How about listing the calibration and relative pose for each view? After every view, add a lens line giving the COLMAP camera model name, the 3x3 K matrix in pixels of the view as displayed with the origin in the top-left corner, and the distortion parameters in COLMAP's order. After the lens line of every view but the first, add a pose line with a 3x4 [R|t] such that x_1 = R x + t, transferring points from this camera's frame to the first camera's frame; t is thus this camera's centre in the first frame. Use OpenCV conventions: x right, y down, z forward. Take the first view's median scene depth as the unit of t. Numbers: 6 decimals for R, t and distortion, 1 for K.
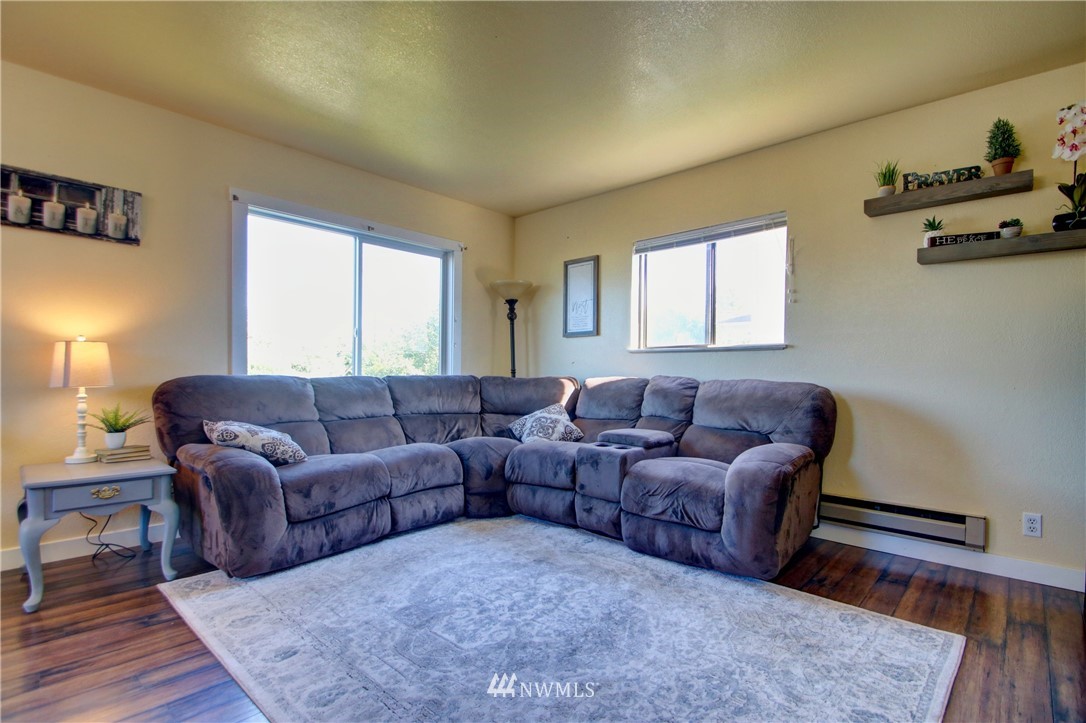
lens RADIAL K [[509.5, 0, 551.4], [0, 509.5, 369.8], [0, 0, 1]] dist [-0.003667, -0.001884]
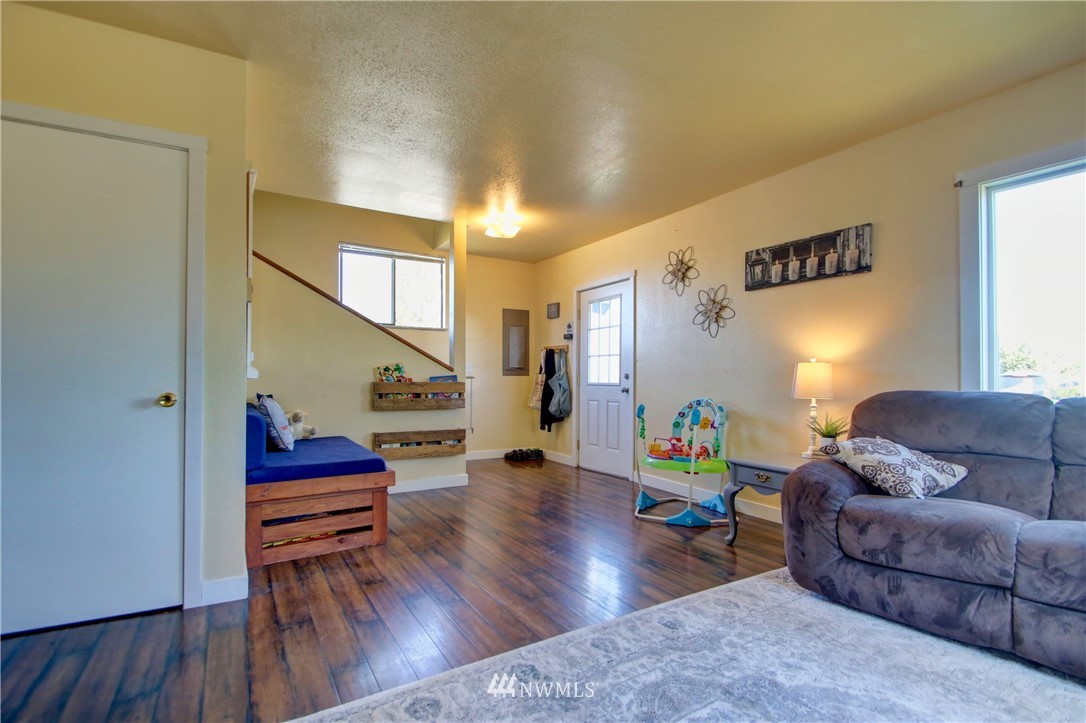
lens RADIAL K [[509.5, 0, 548.1], [0, 509.5, 369.5], [0, 0, 1]] dist [-0.003667, -0.001884]
pose [[-0.277575, -0.029477, -0.960252, 0.450533], [-0.003075, 0.999551, -0.029794, 0.002189], [0.960699, -0.005318, -0.277541, 0.673507]]
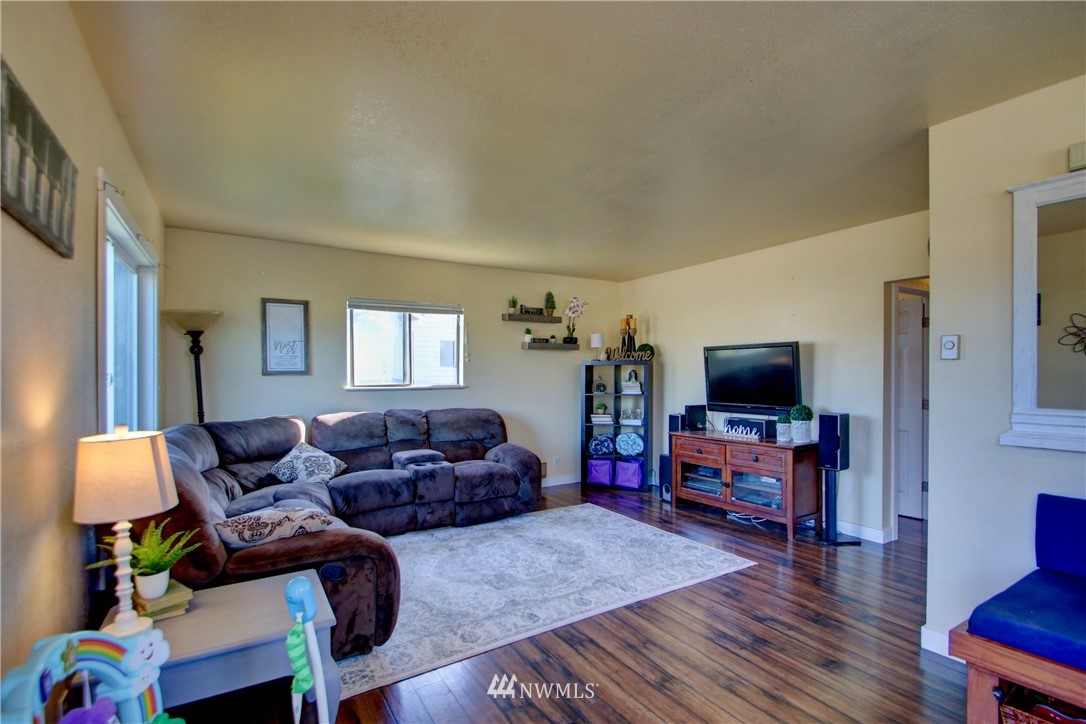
lens RADIAL K [[509.5, 0, 549.3], [0, 509.5, 366.9], [0, 0, 1]] dist [-0.003667, -0.001884]
pose [[0.269375, 0.003686, 0.963028, -1.277281], [0.001853, 0.999989, -0.004346, -0.124065], [-0.963034, 0.002955, 0.269365, 0.336870]]
